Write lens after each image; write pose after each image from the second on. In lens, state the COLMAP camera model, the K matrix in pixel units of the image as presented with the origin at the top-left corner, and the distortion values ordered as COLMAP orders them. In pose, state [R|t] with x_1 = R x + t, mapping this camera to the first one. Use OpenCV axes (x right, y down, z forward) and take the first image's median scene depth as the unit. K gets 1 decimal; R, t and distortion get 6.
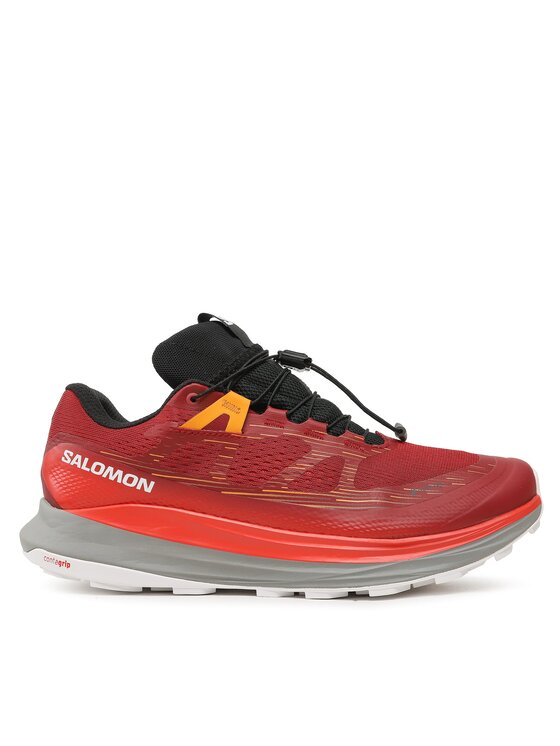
lens RADIAL K [[1241.8, 0, 280.0], [0, 1241.8, 373.0], [0, 0, 1]] dist [0.003821, -0.013780]
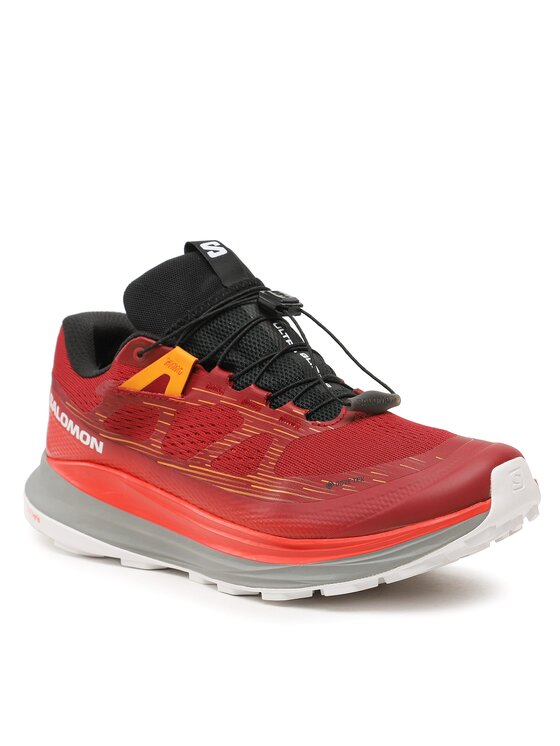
lens RADIAL K [[2206.8, 0, 280.0], [0, 2206.8, 373.0], [0, 0, 1]] dist [-0.057124, -0.056024]
pose [[0.841678, 0.071771, -0.535189, 0.870850], [0.044315, 0.978603, 0.200927, -0.281874], [0.538159, -0.192833, 0.820488, -0.249293]]
